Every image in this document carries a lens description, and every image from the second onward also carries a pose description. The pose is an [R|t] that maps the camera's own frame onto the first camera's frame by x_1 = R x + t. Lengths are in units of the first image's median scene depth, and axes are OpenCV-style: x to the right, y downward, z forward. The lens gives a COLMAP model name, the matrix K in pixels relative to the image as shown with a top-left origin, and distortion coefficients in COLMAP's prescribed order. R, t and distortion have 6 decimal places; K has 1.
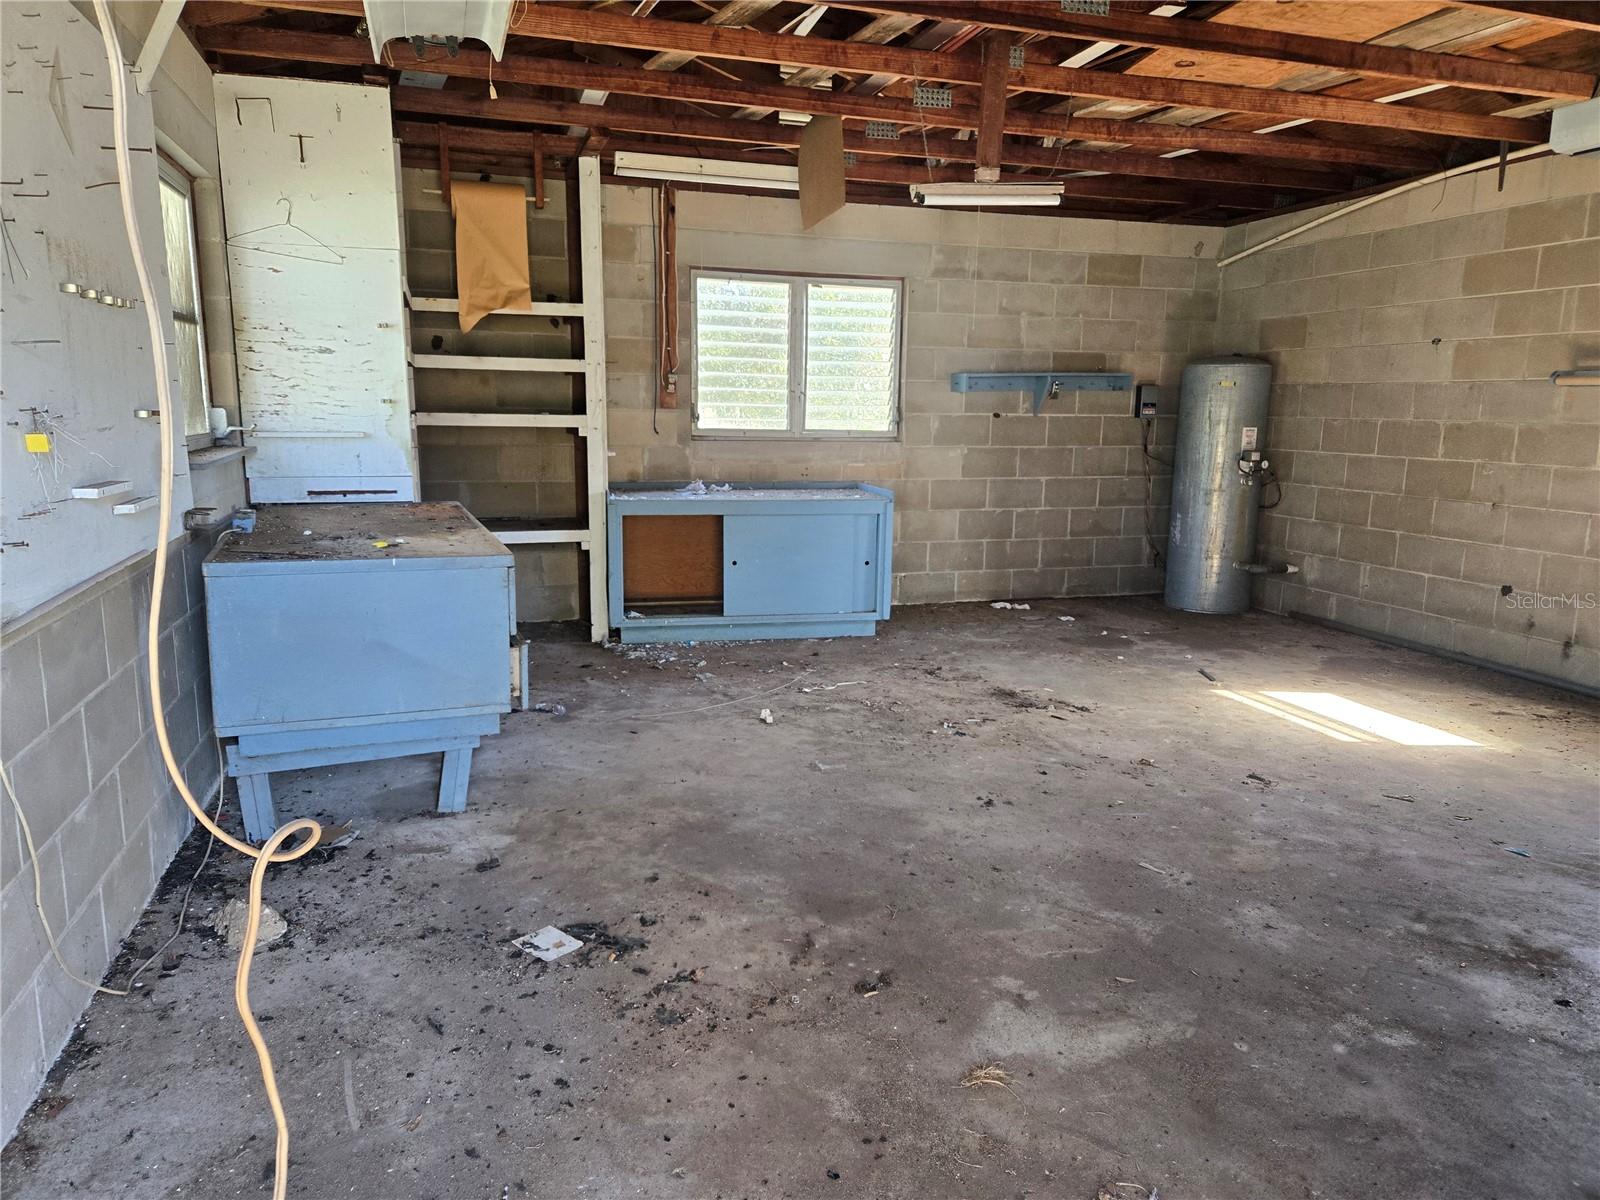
lens RADIAL K [[1086.0, 0, 800.0], [0, 1086.0, 600.0], [0, 0, 1]] dist [0.005853, 0.003221]
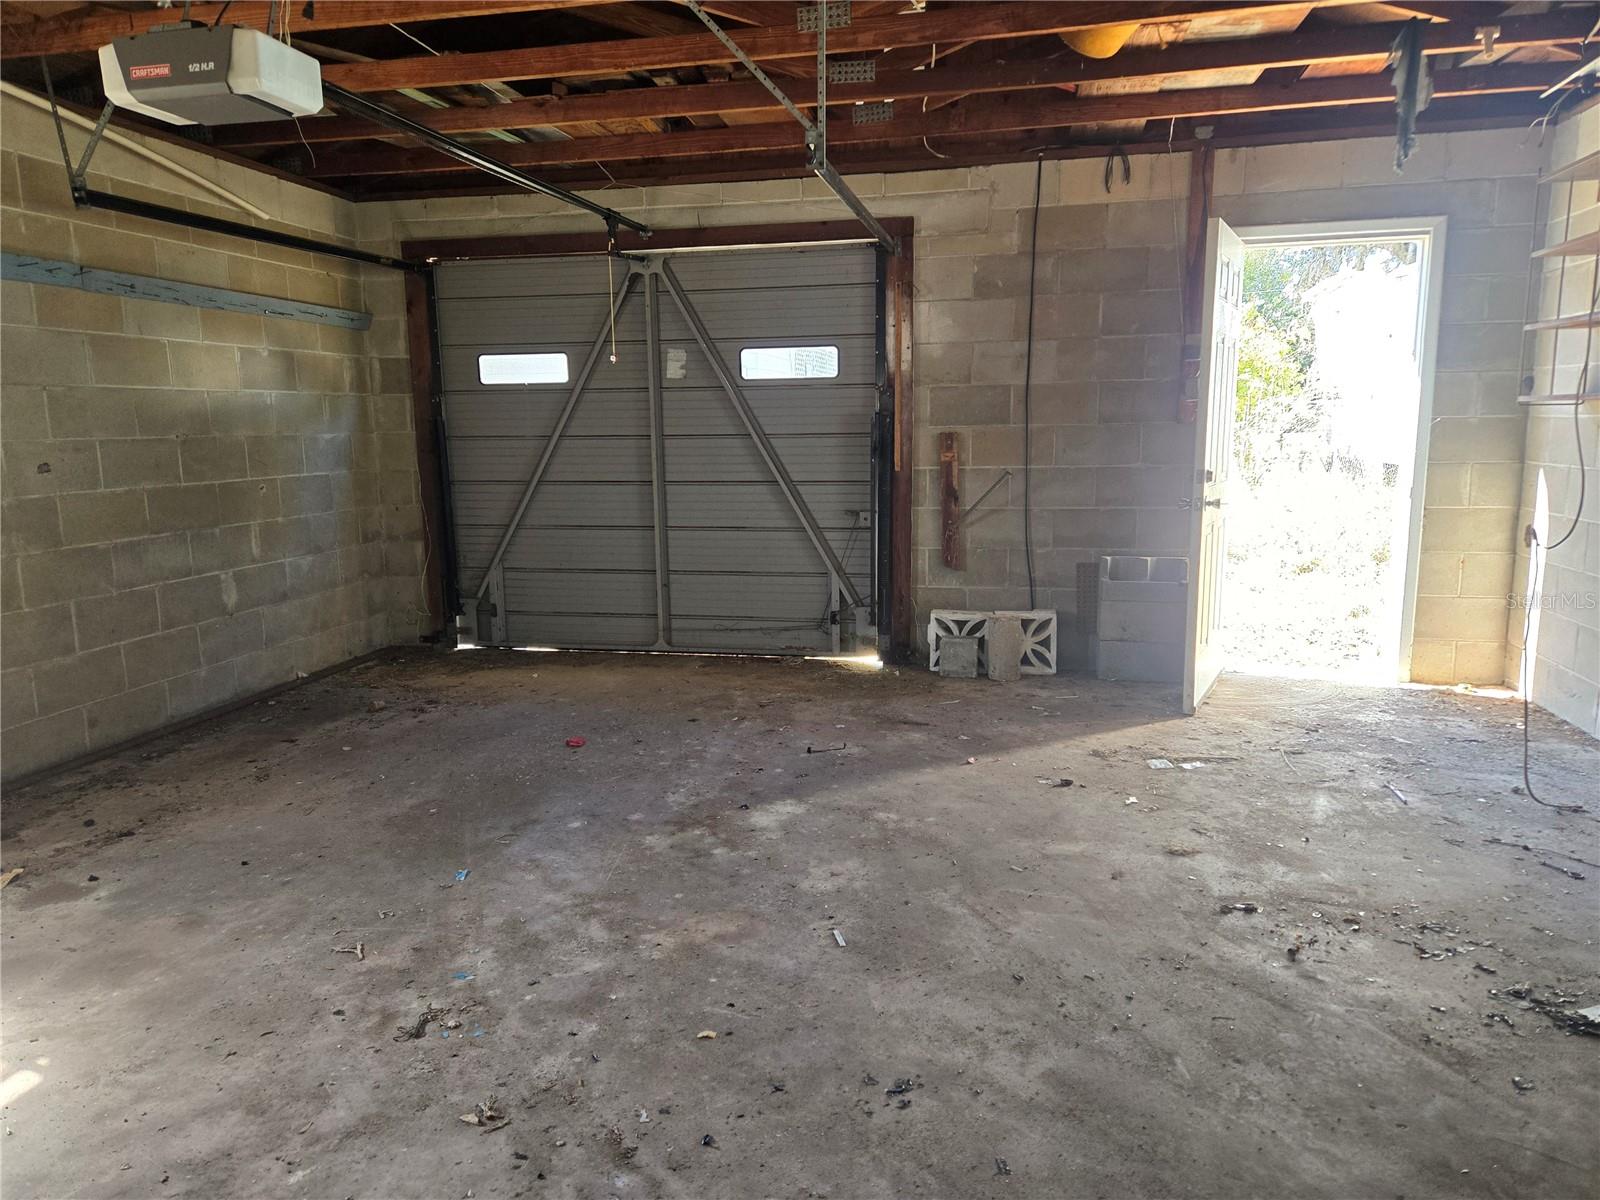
lens RADIAL K [[1086.0, 0, 800.0], [0, 1086.0, 600.0], [0, 0, 1]] dist [0.005853, 0.003221]
pose [[-0.874488, -0.073927, 0.479381, -0.039953], [0.097752, 0.941179, 0.323462, -0.268665], [-0.475095, 0.329724, -0.815823, 1.514348]]
